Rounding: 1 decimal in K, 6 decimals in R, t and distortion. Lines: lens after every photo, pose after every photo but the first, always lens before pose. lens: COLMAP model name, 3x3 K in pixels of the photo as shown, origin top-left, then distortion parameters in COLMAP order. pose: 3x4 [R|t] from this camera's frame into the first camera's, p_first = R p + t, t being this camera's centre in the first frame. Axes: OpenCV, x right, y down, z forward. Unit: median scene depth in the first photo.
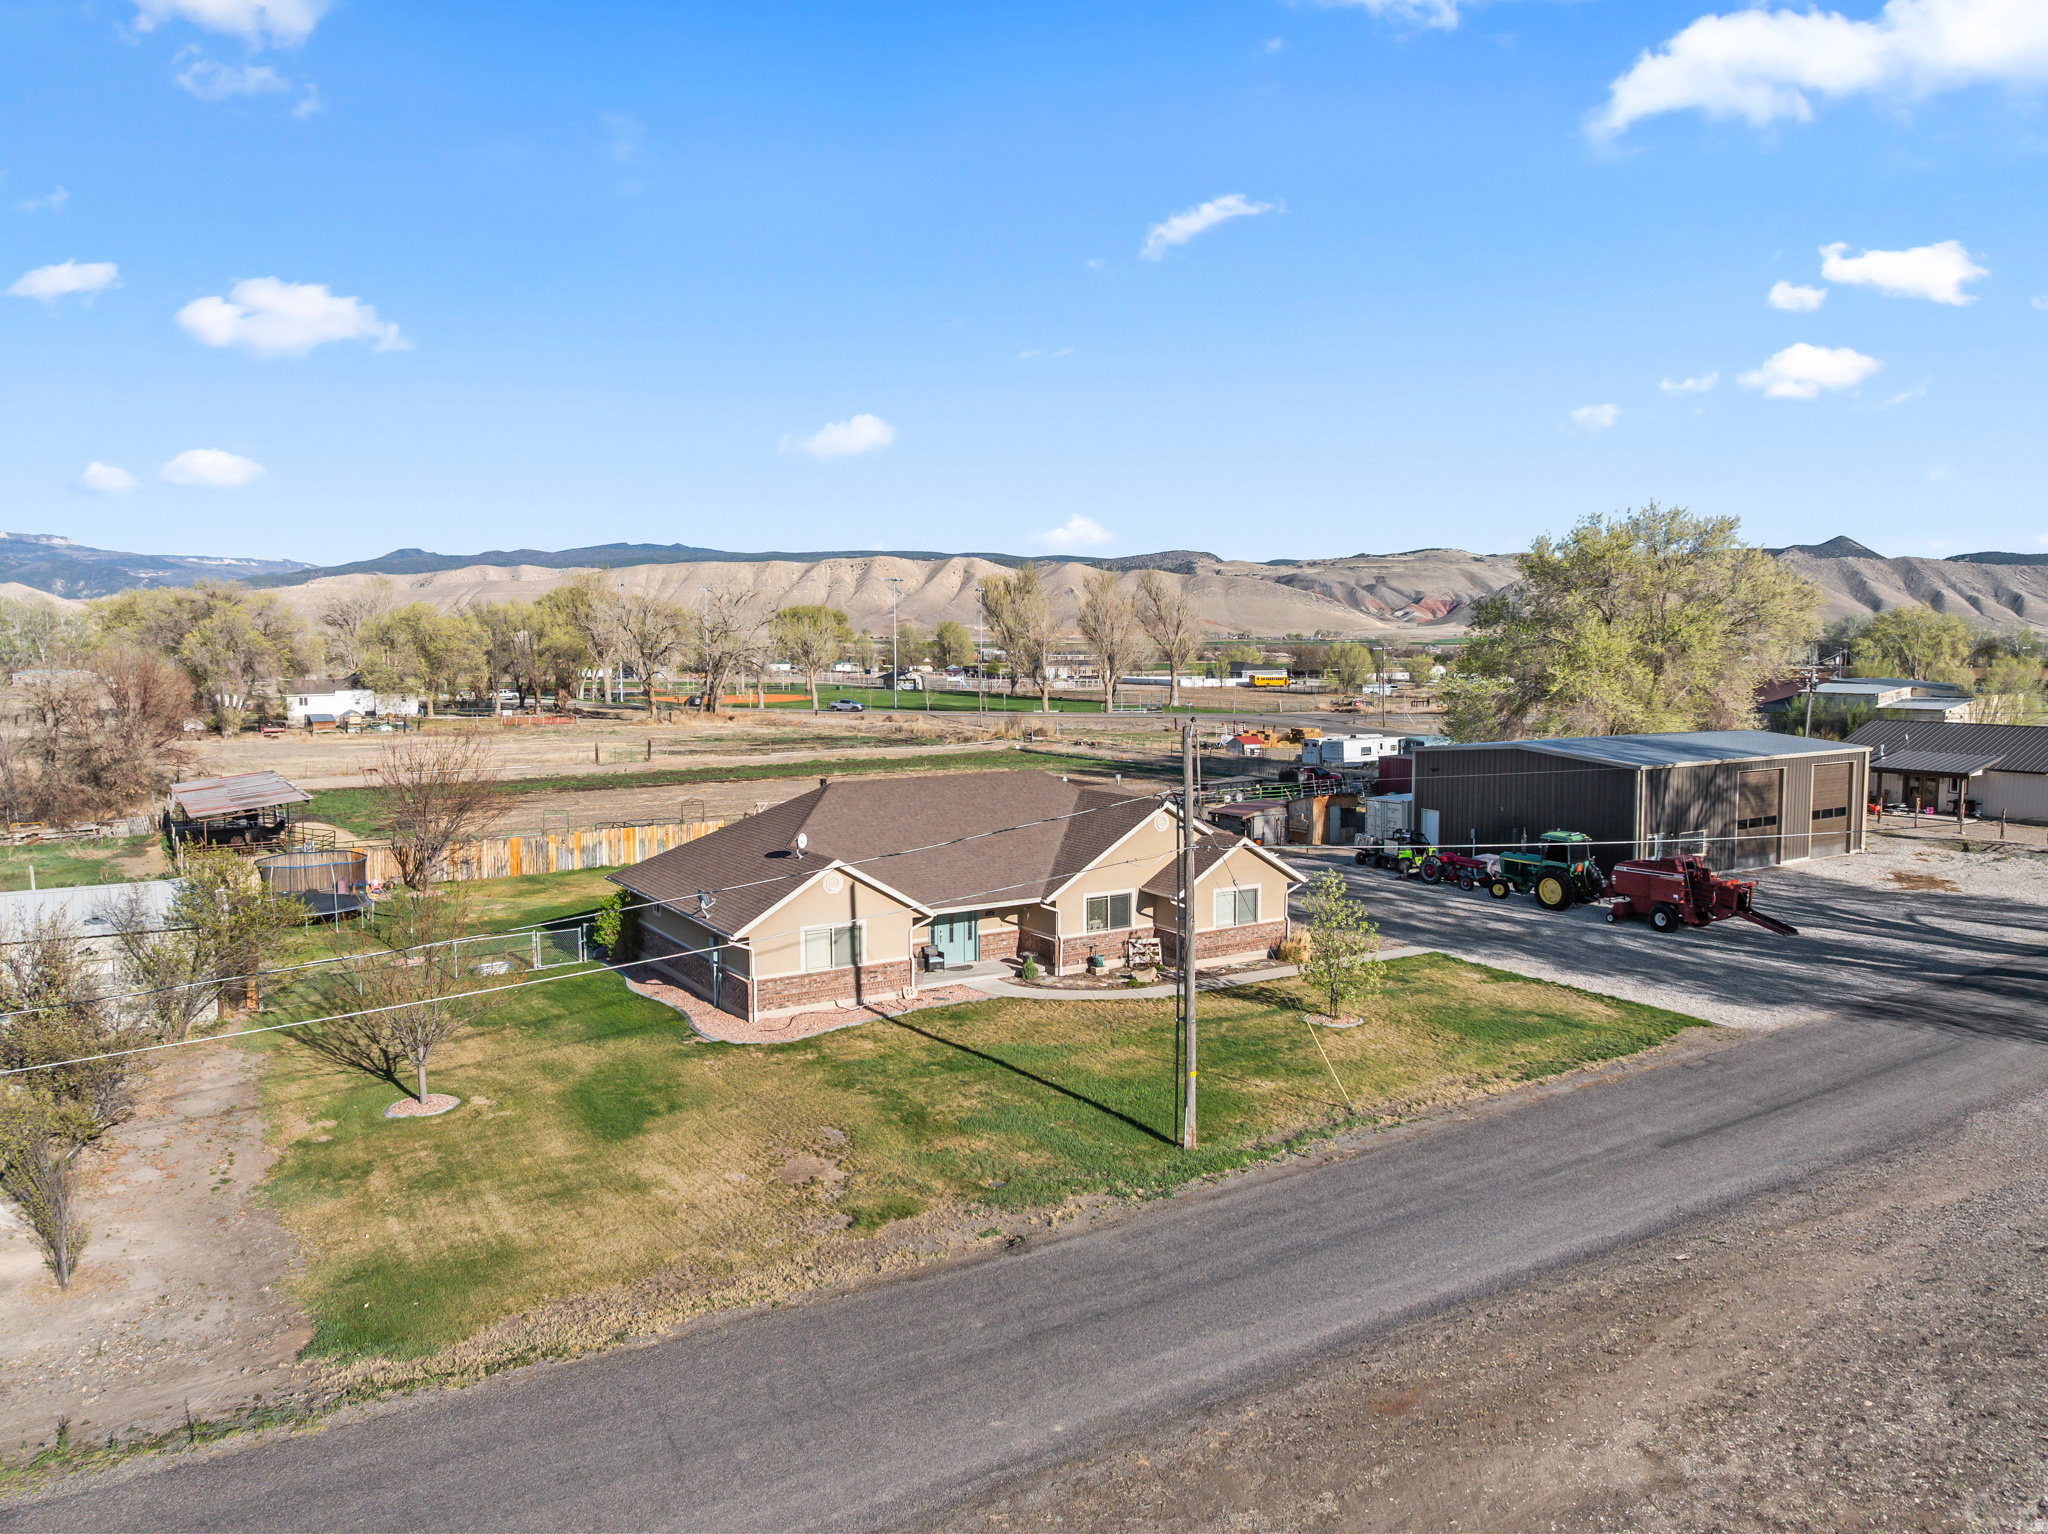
lens RADIAL K [[1435.8, 0, 1038.3], [0, 1435.8, 753.9], [0, 0, 1]] dist [-0.037703, -0.001390]
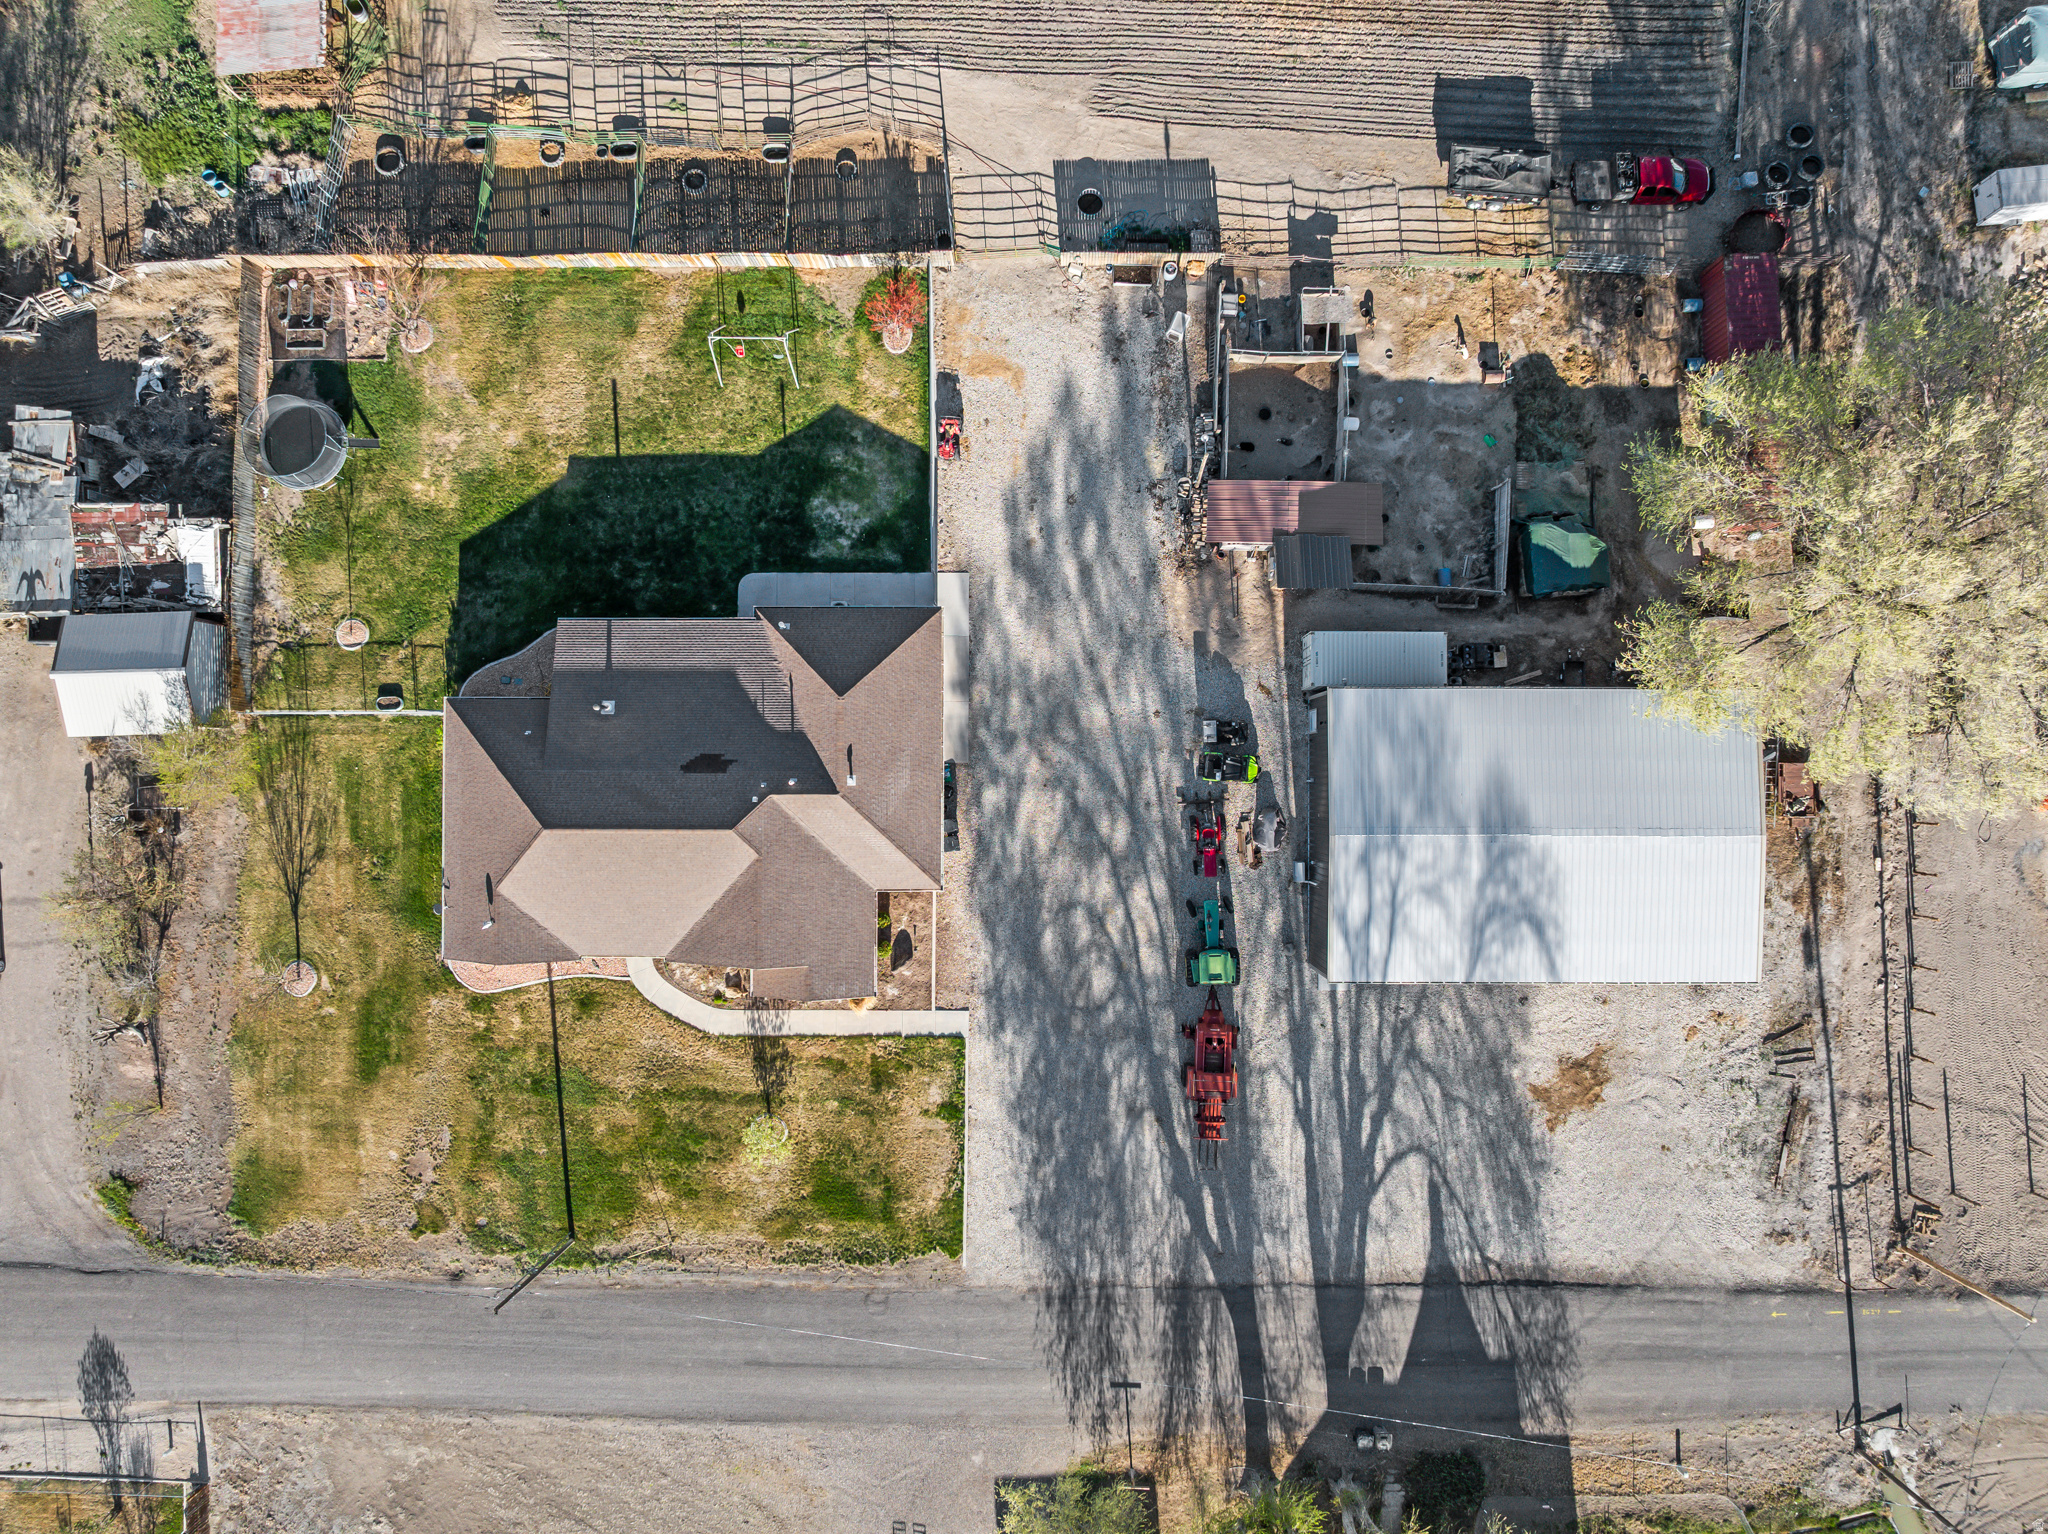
lens RADIAL K [[1436.1, 0, 1038.4], [0, 1436.1, 753.2], [0, 0, 1]] dist [-0.040709, -0.003647]
pose [[0.839923, 0.542579, -0.011693, 0.237237], [-0.039019, 0.081864, 0.995879, -1.451218], [0.541301, -0.836006, 0.089931, 1.316017]]
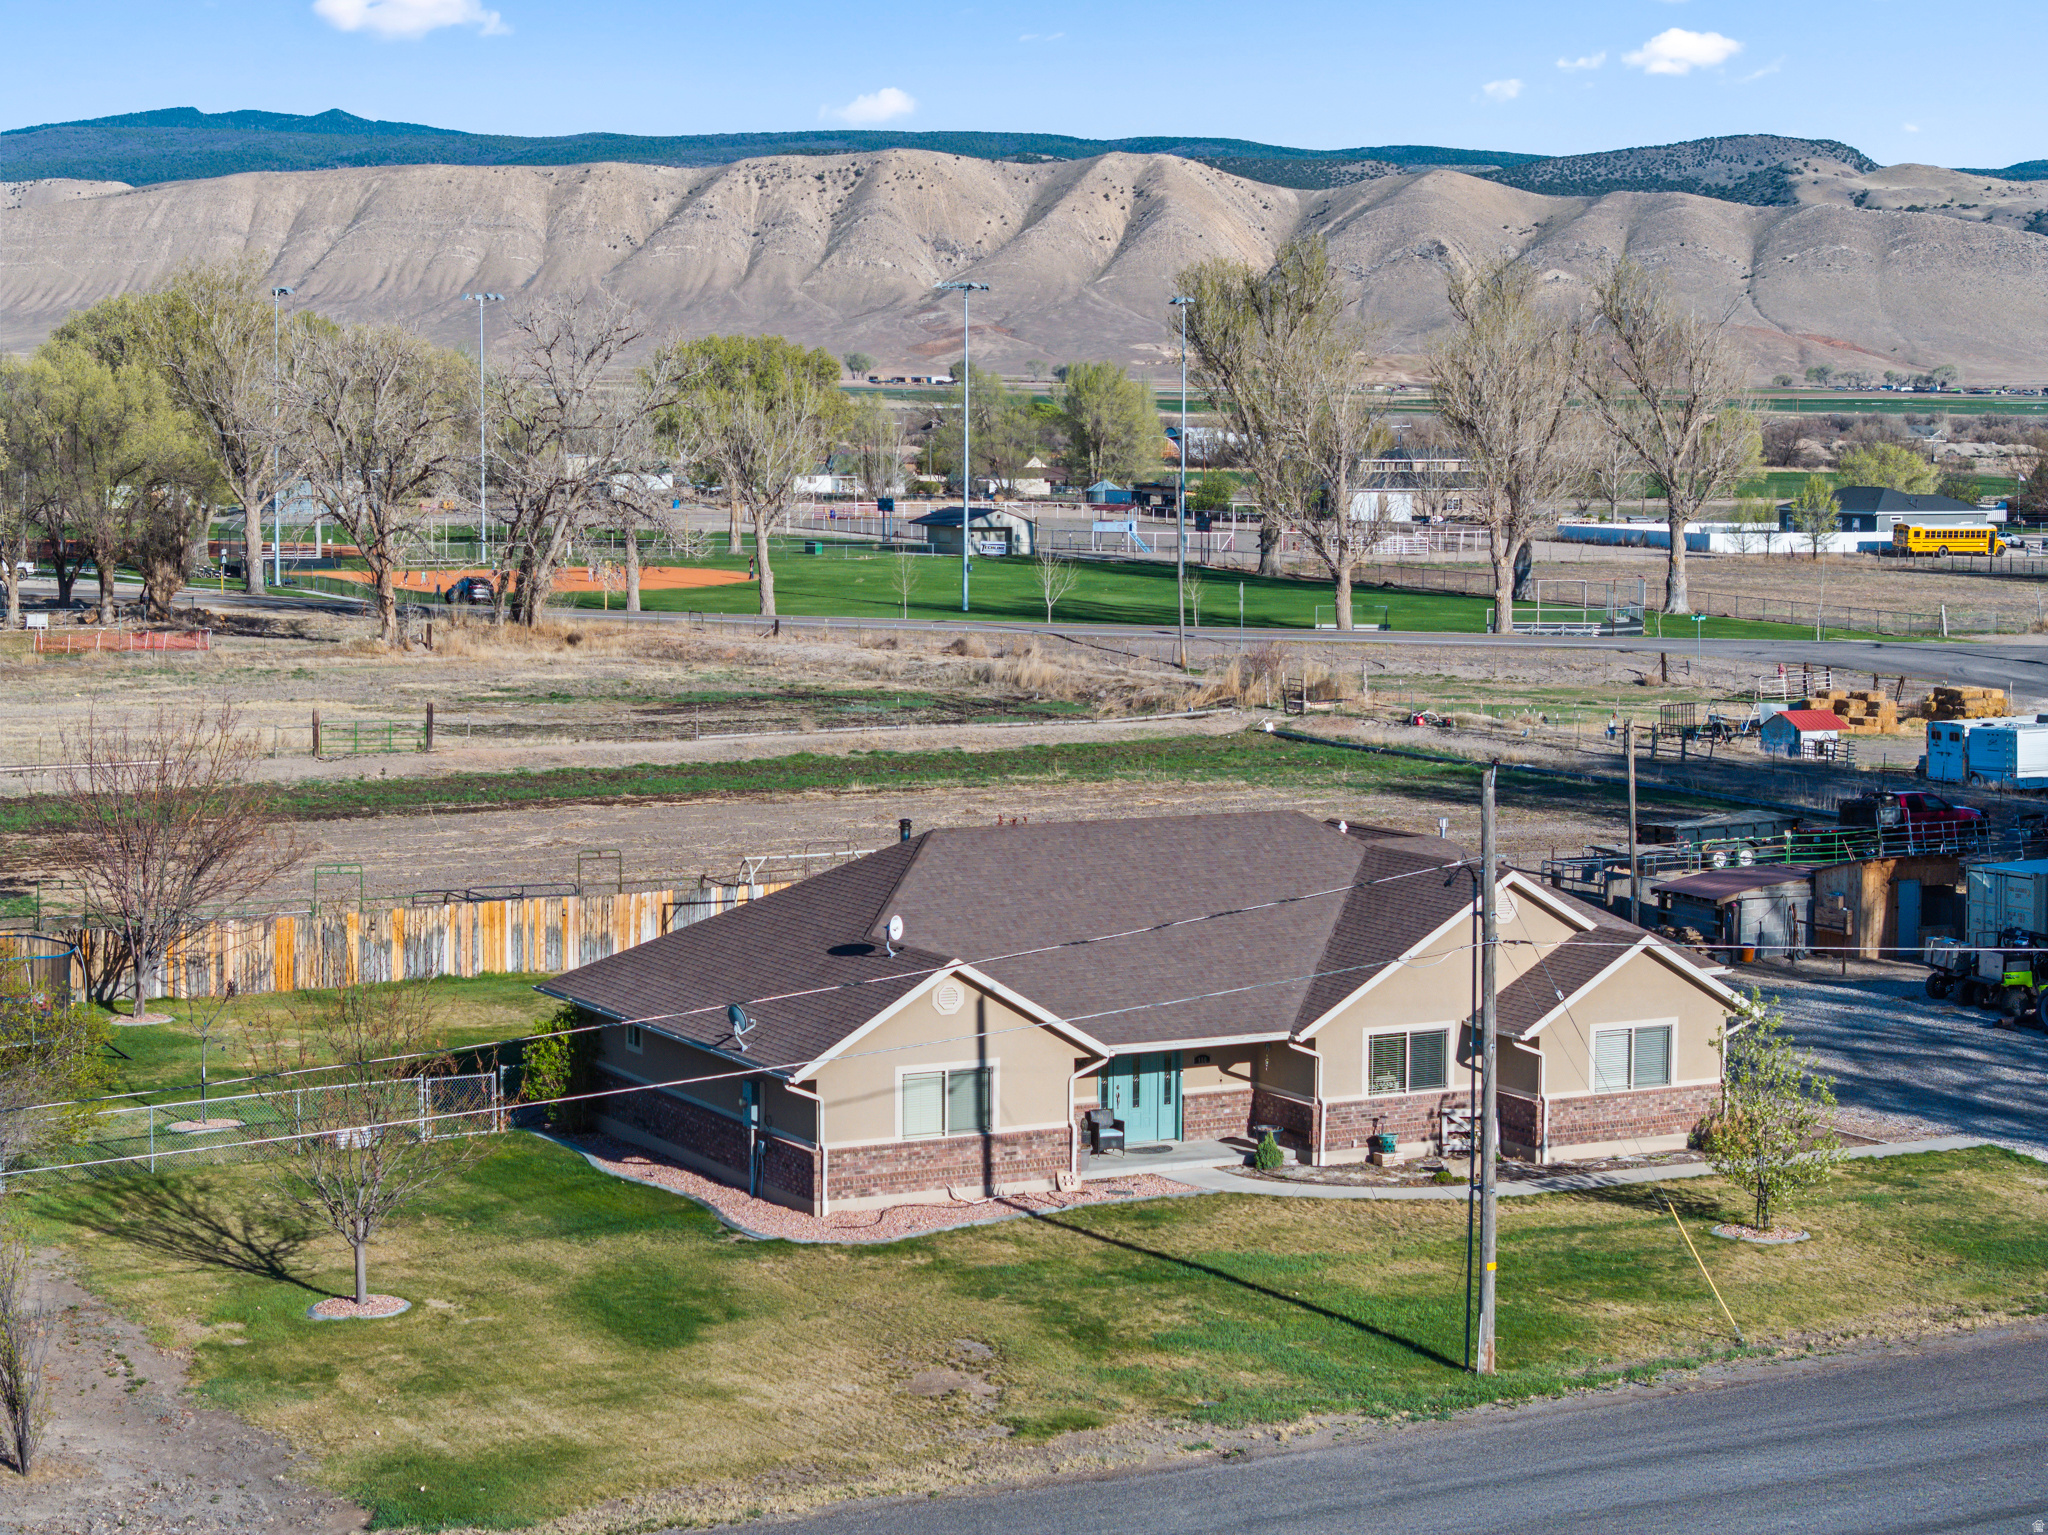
lens RADIAL K [[4075.3, 0, 1024.0], [0, 4075.3, 767.5], [0, 0, 1]] dist [-0.100664, 0.181562]
pose [[0.996935, 0.014133, -0.076942, 0.021384], [-0.013033, 0.999806, 0.014779, -0.033328], [0.077136, -0.013731, 0.996926, -0.712413]]
